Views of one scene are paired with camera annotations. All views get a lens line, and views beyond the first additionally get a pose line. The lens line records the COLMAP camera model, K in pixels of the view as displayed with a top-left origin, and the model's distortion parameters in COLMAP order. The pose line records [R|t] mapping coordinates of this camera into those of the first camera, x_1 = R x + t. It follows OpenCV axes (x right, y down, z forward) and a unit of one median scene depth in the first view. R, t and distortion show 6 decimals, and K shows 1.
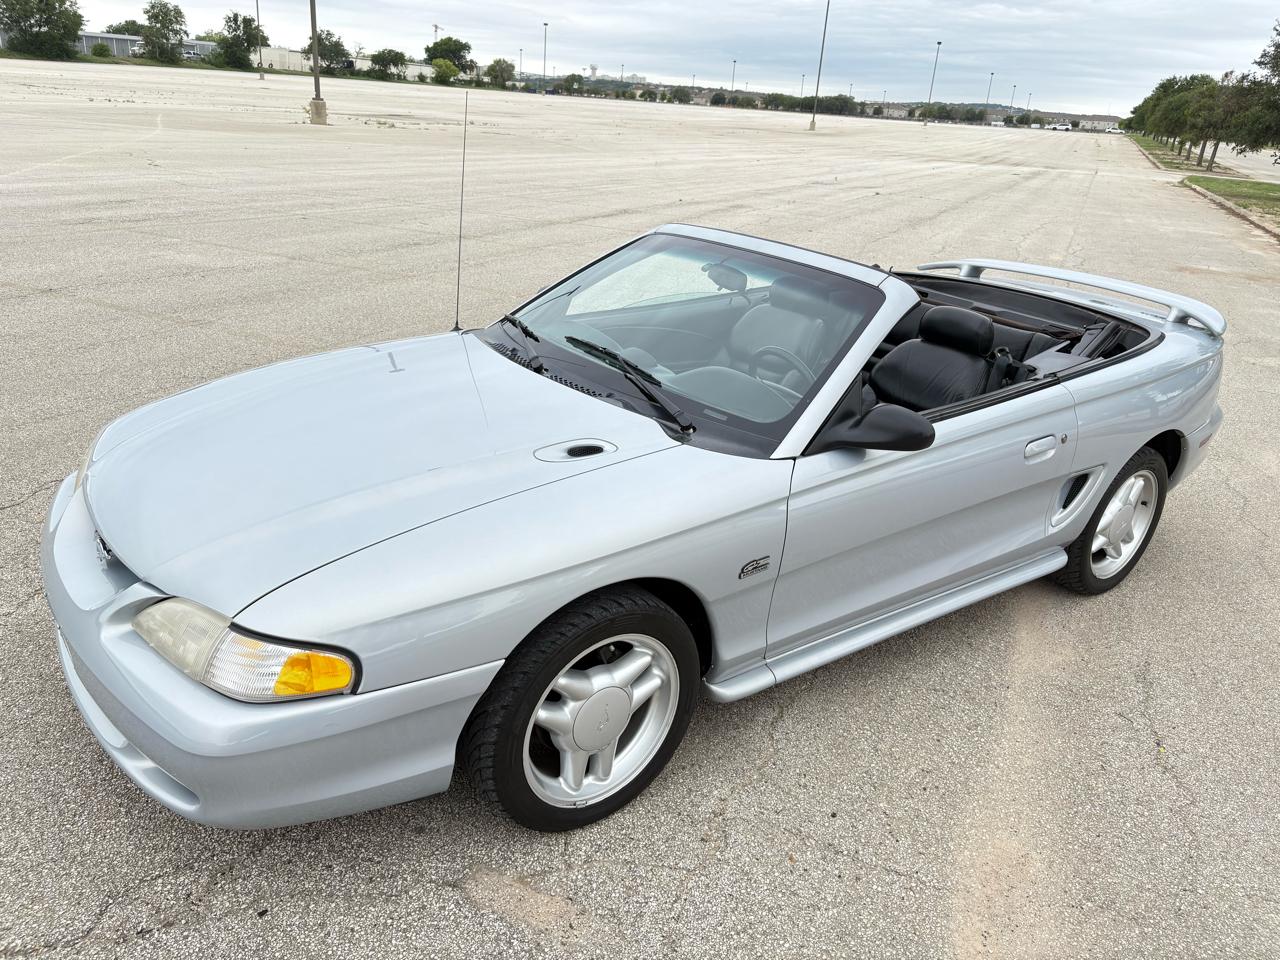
lens RADIAL K [[963.3, 0, 633.7], [0, 963.3, 498.2], [0, 0, 1]] dist [0.052742, -0.067701]
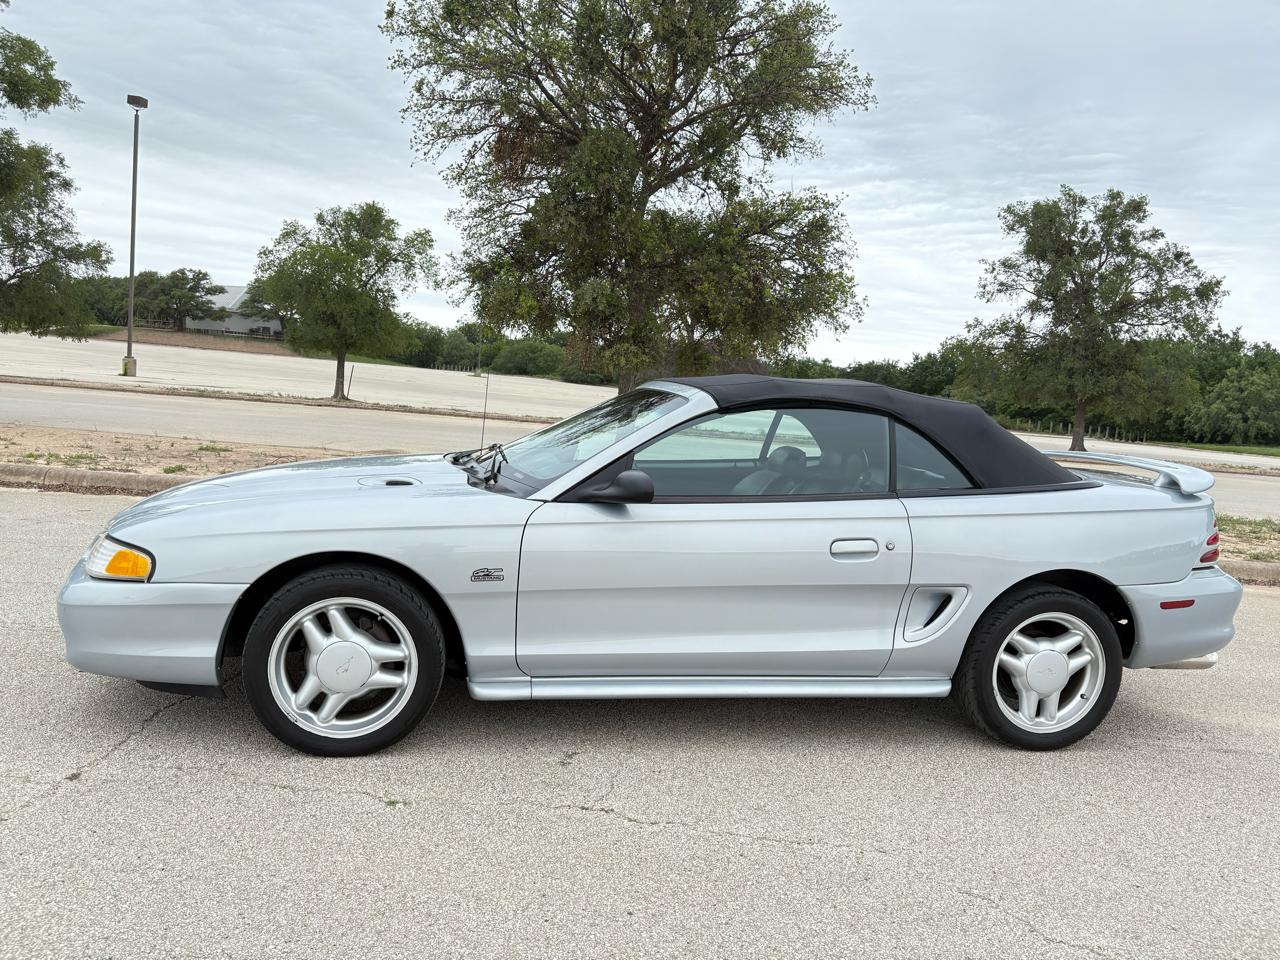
lens RADIAL K [[965.0, 0, 638.1], [0, 965.0, 486.5], [0, 0, 1]] dist [0.019327, -0.007251]
pose [[0.895181, 0.024536, -0.445027, 0.846046], [-0.161030, 0.948842, -0.271603, 0.267391], [0.415597, 0.314797, 0.853336, -0.044137]]
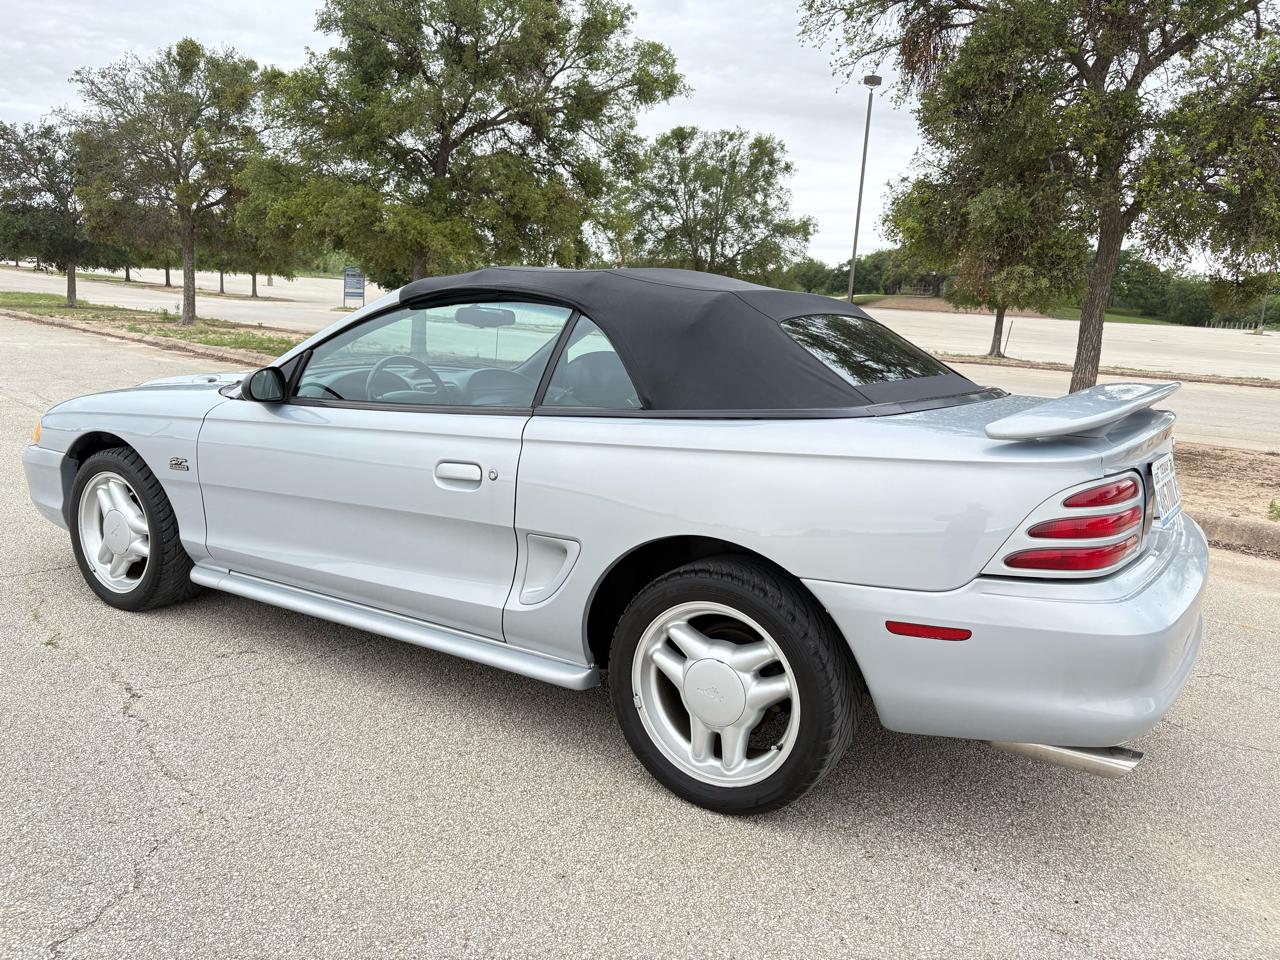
lens RADIAL K [[964.7, 0, 635.3], [0, 964.7, 486.3], [0, 0, 1]] dist [0.033268, -0.036108]
pose [[0.355217, 0.105693, -0.928789, 1.577852], [-0.363487, 0.931012, -0.033070, -0.085146], [0.861219, 0.349350, 0.369130, 1.029507]]
